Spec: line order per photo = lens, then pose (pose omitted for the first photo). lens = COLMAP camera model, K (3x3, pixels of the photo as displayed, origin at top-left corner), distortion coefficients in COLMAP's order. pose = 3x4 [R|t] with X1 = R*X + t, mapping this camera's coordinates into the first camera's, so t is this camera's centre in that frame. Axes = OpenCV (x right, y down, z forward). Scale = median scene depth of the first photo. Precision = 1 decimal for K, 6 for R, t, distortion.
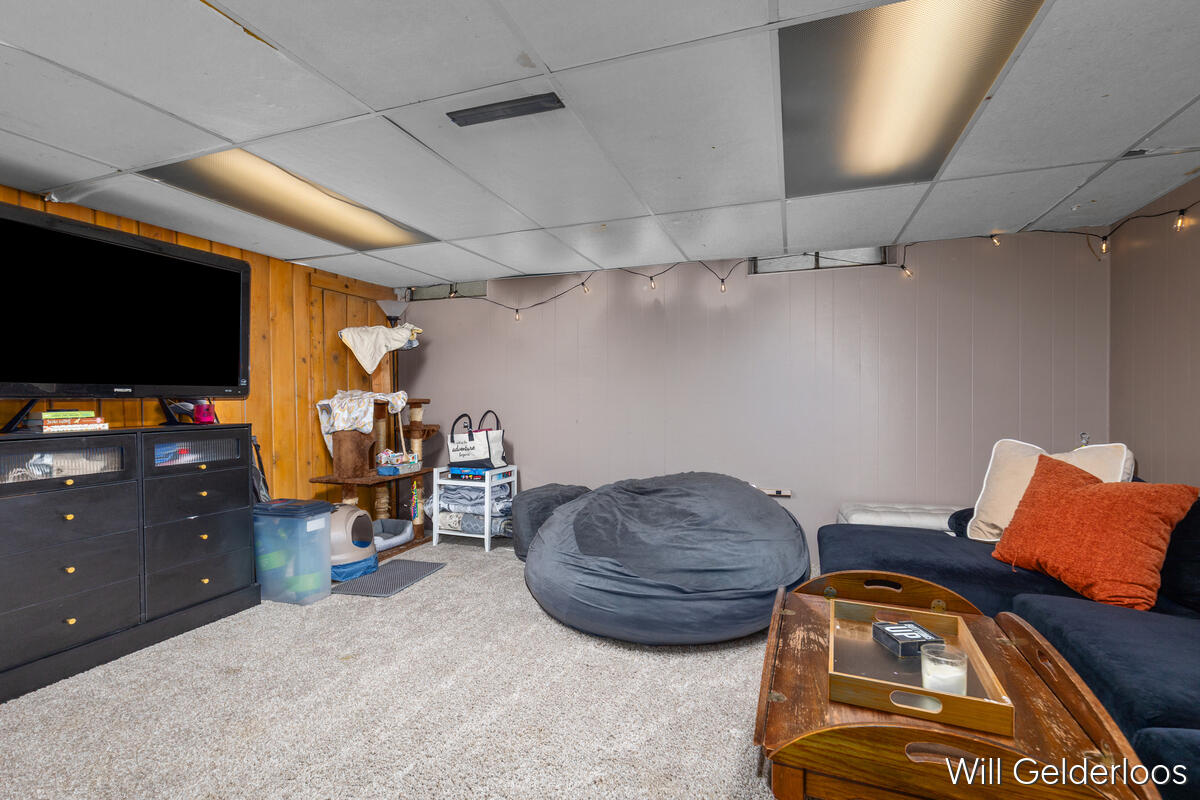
lens RADIAL K [[545.8, 0, 597.5], [0, 545.8, 400.6], [0, 0, 1]] dist [0.000580, 0.000627]
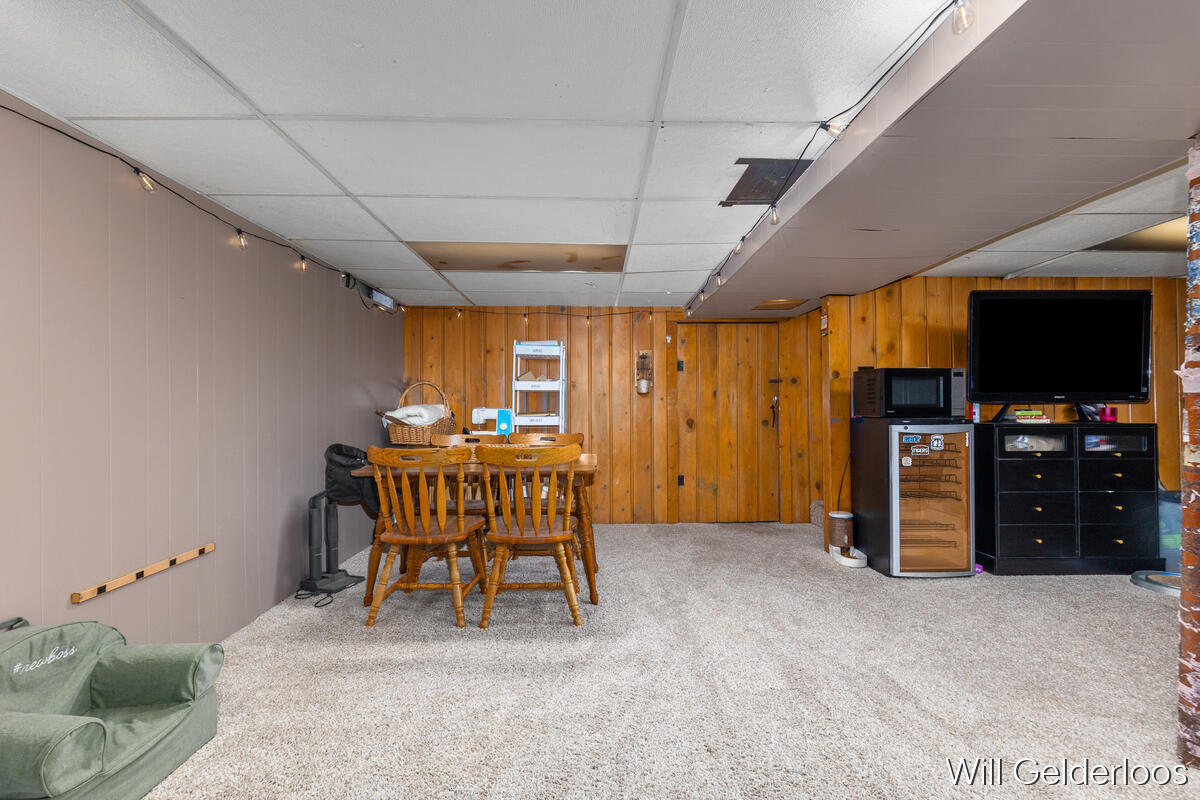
lens RADIAL K [[545.8, 0, 599.4], [0, 545.8, 403.2], [0, 0, 1]] dist [0.000580, 0.000627]
pose [[0.357179, 0.000480, -0.934036, 0.066250], [-0.004473, 0.999989, -0.001197, 0.005112], [0.934025, 0.004605, 0.357177, -0.697070]]
